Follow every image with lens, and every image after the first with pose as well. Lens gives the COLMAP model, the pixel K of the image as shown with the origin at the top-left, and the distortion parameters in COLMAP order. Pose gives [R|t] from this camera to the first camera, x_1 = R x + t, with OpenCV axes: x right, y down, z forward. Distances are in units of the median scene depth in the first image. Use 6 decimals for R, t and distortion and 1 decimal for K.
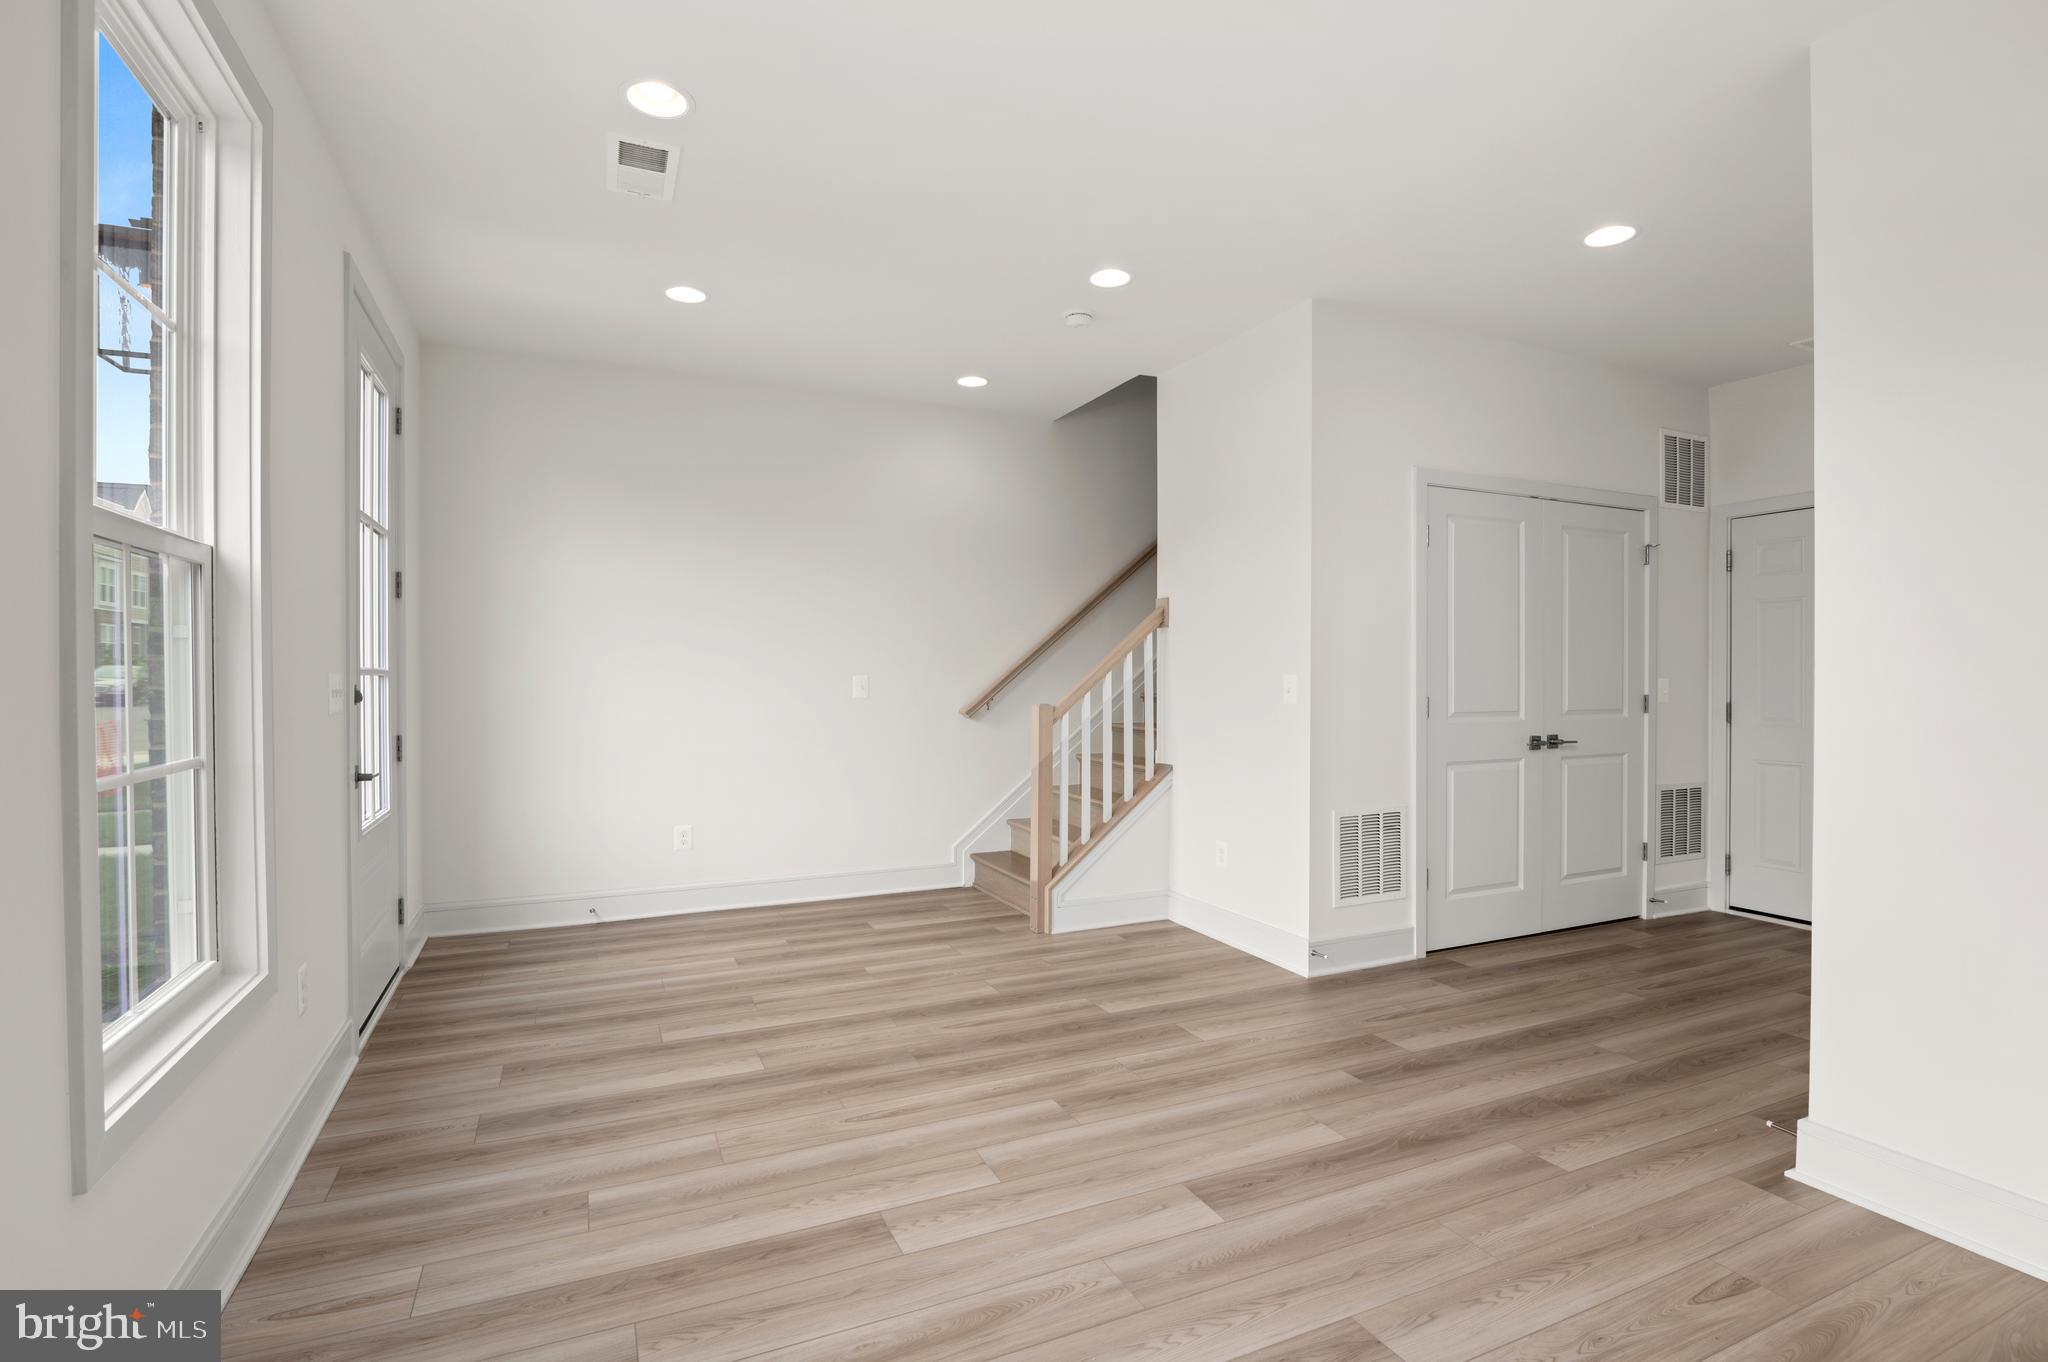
lens RADIAL K [[959.0, 0, 1024.9], [0, 959.0, 673.5], [0, 0, 1]] dist [-0.000588, -0.009927]
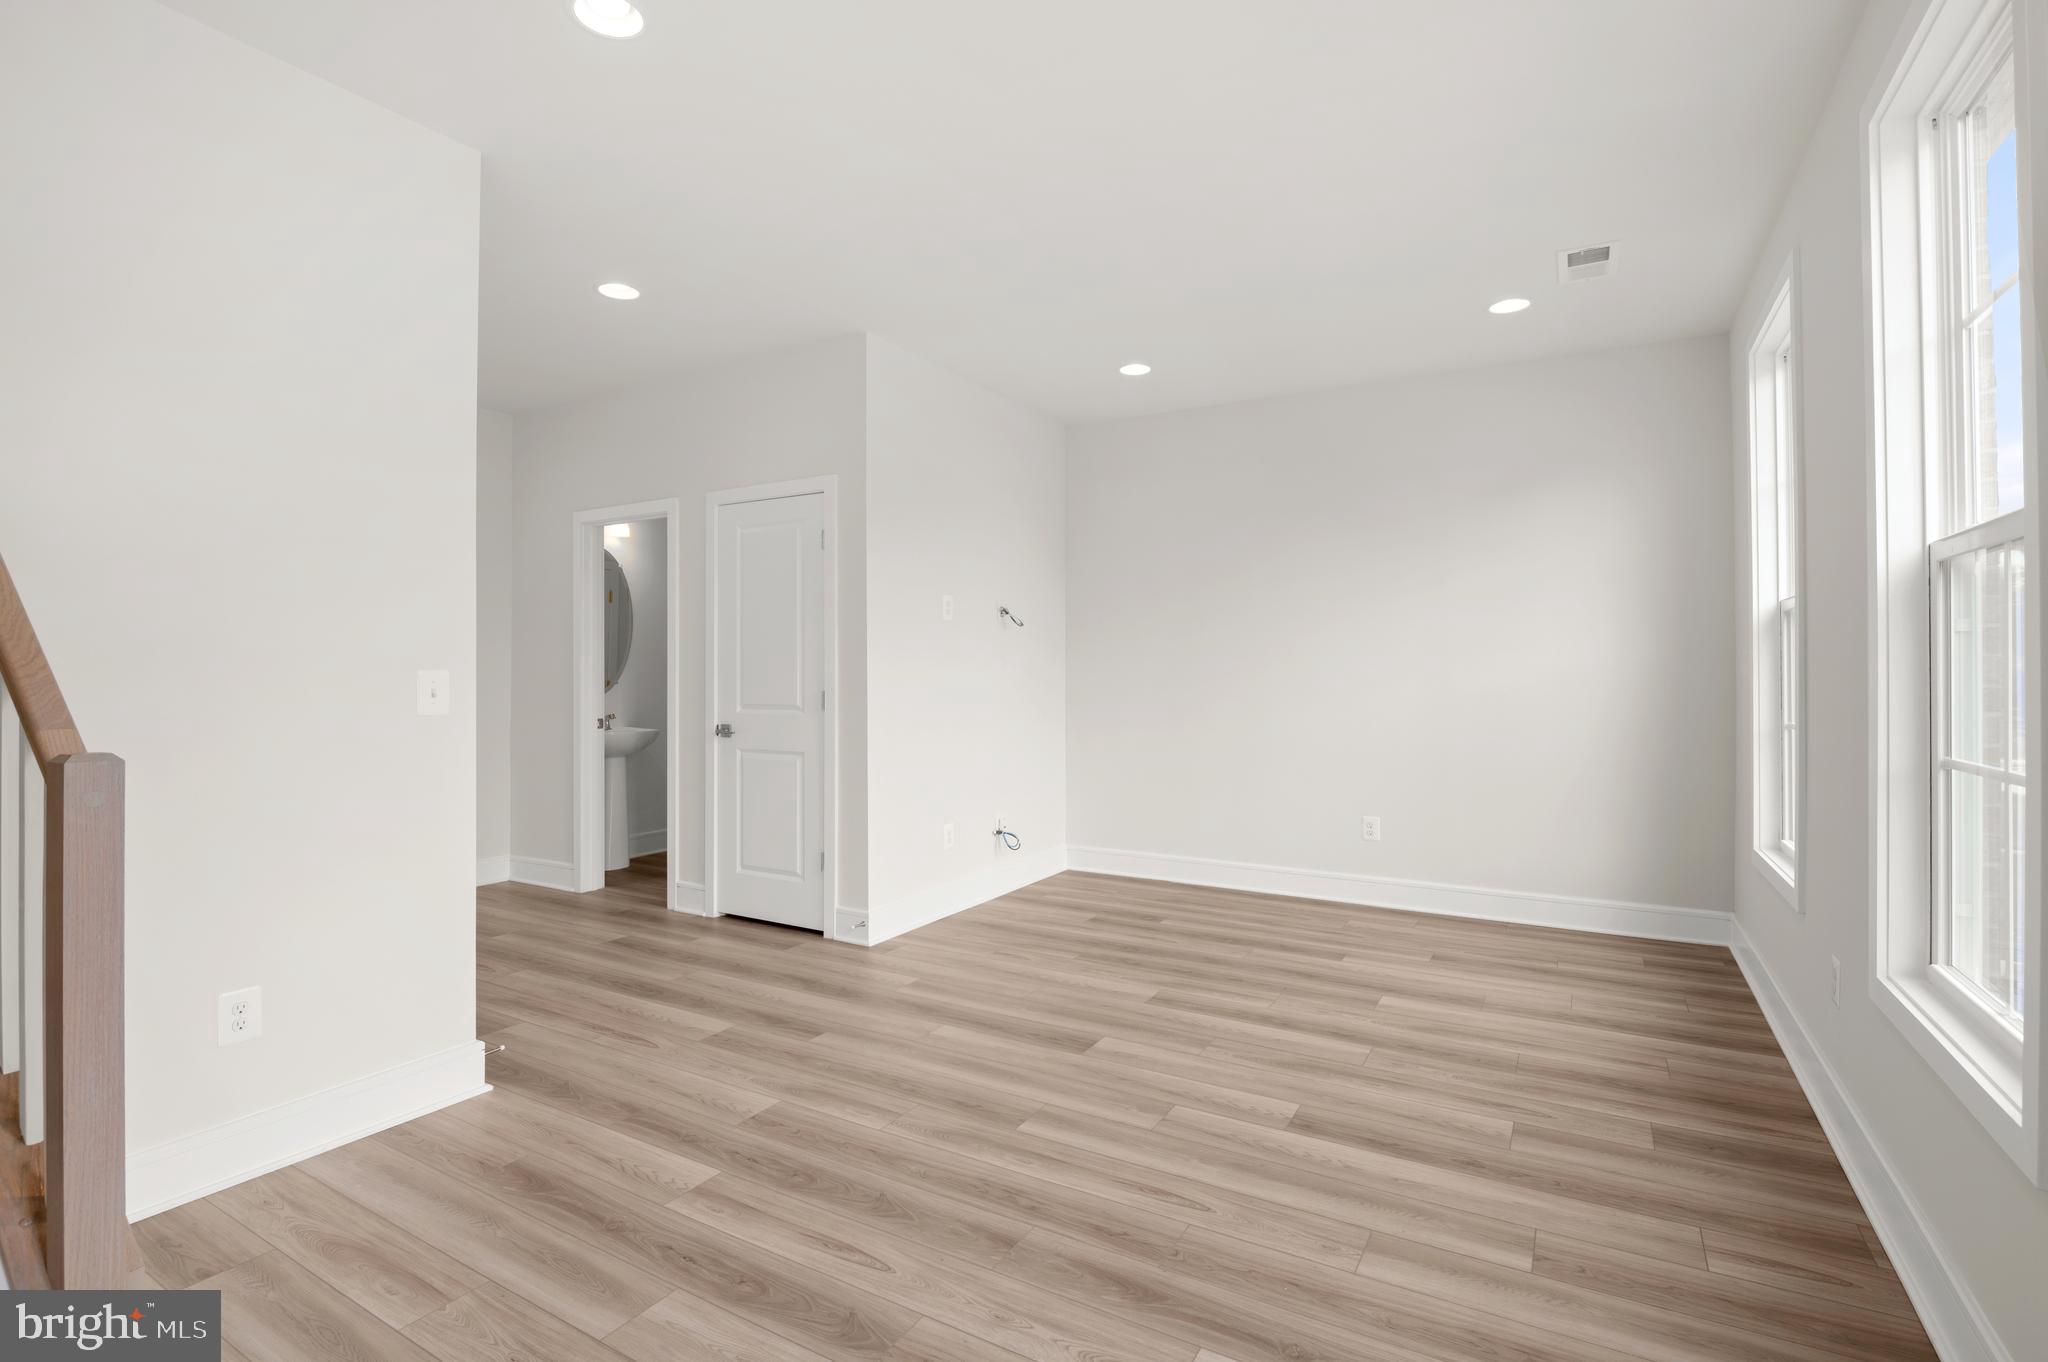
lens RADIAL K [[951.9, 0, 1023.5], [0, 951.9, 698.9], [0, 0, 1]] dist [-0.003683, -0.010628]
pose [[-0.565537, -0.025610, 0.824325, -0.667673], [-0.003218, 0.999579, 0.028847, 0.002289], [-0.824717, 0.013662, -0.565381, 1.394895]]
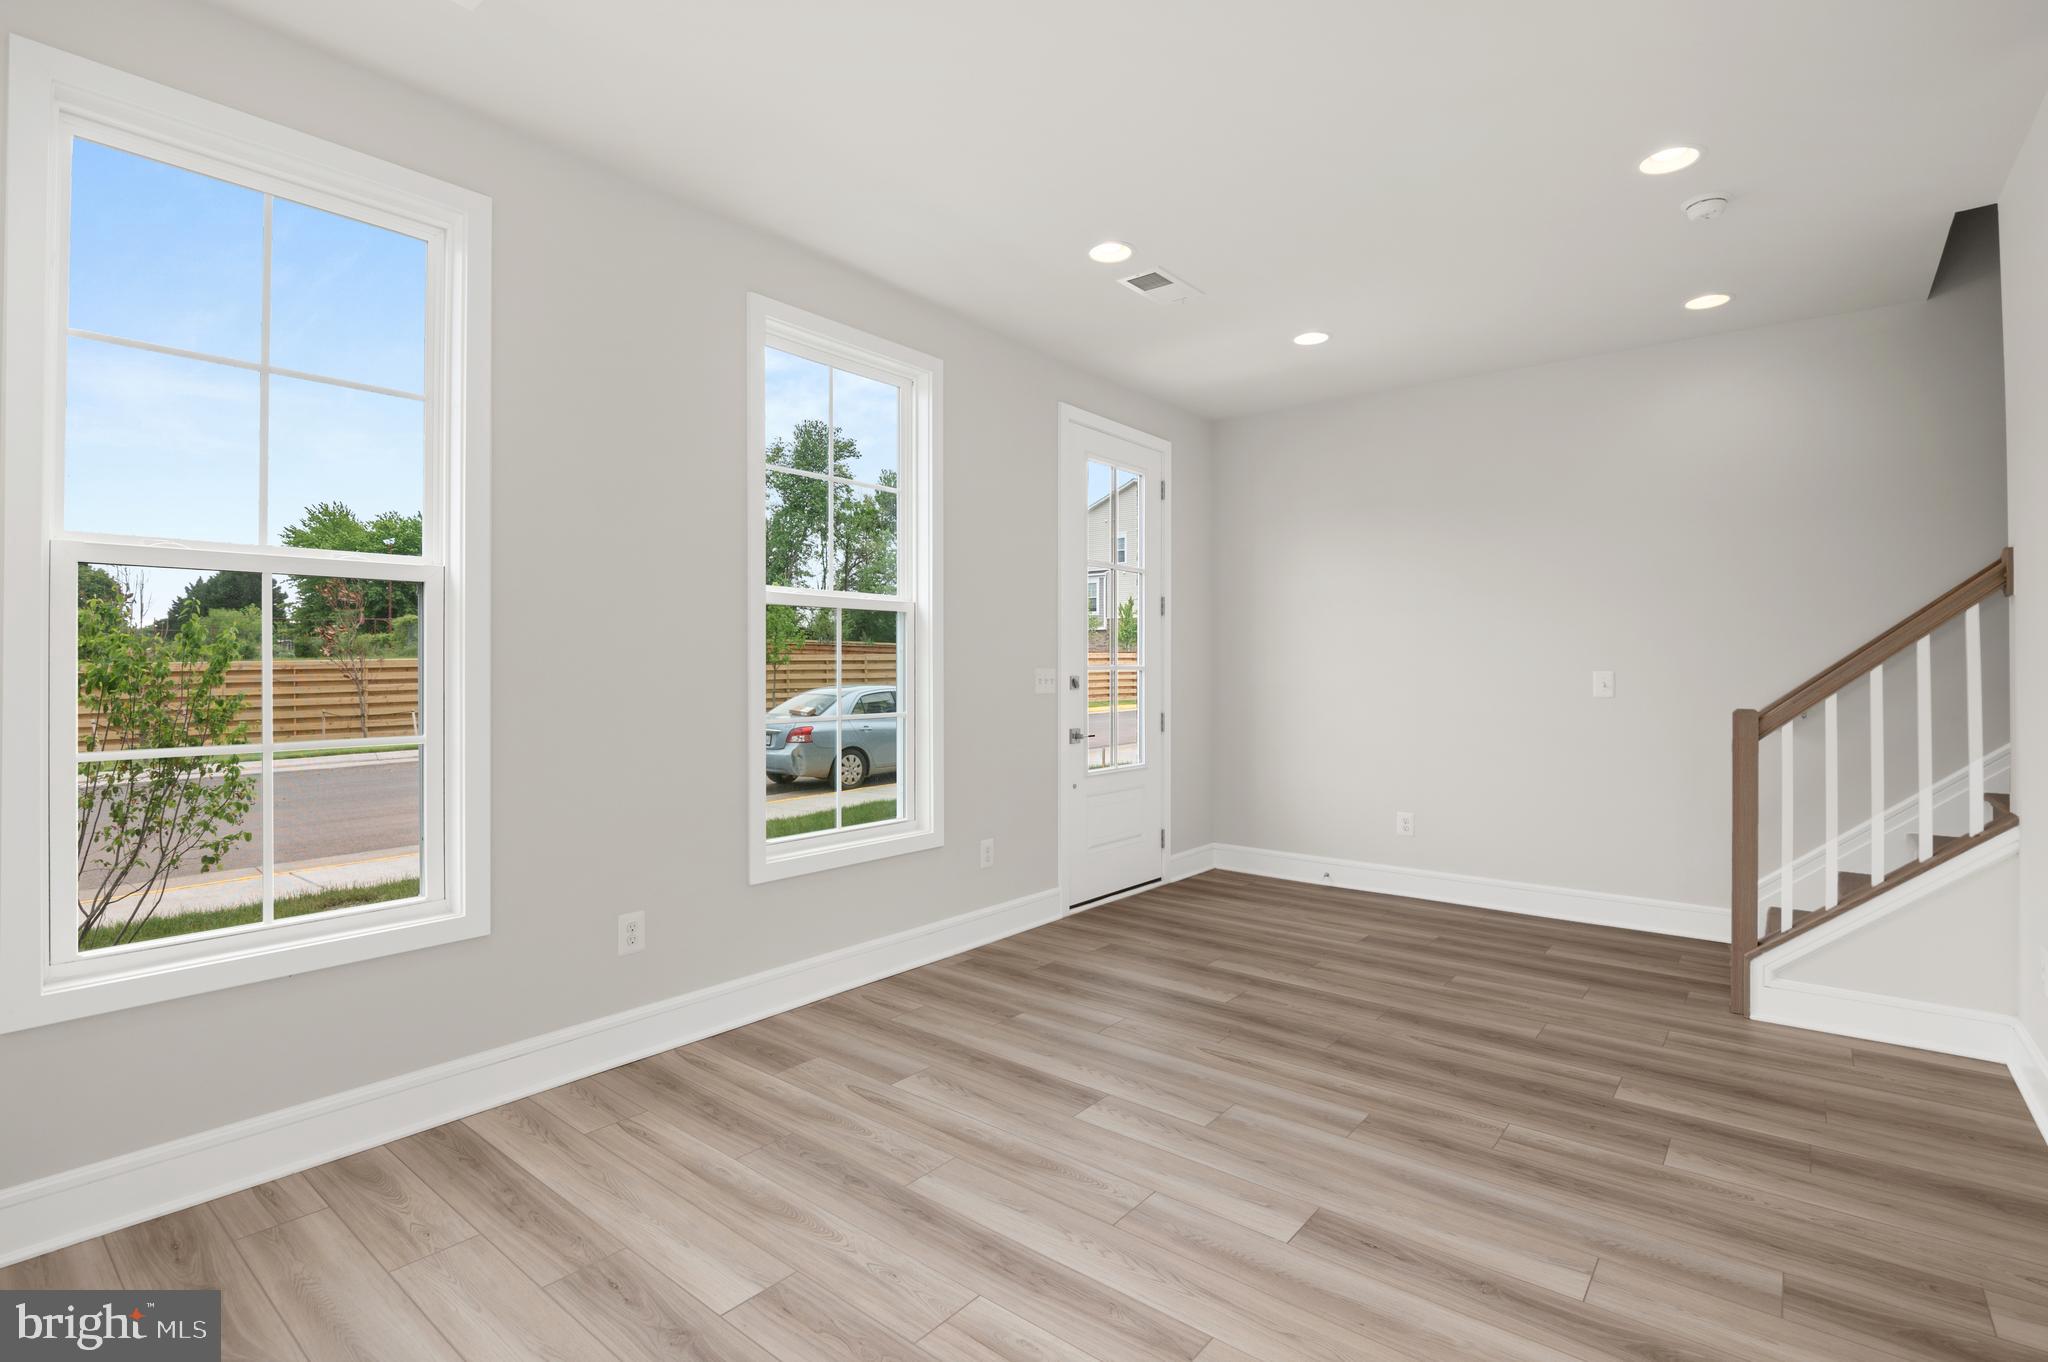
lens RADIAL K [[976.4, 0, 1020.1], [0, 976.4, 638.6], [0, 0, 1]] dist [-0.000121, -0.009404]
pose [[0.436797, -0.027499, -0.899140, 0.705621], [-0.002128, 0.999498, -0.031602, 0.002746], [0.899557, 0.015717, 0.436520, 0.237725]]
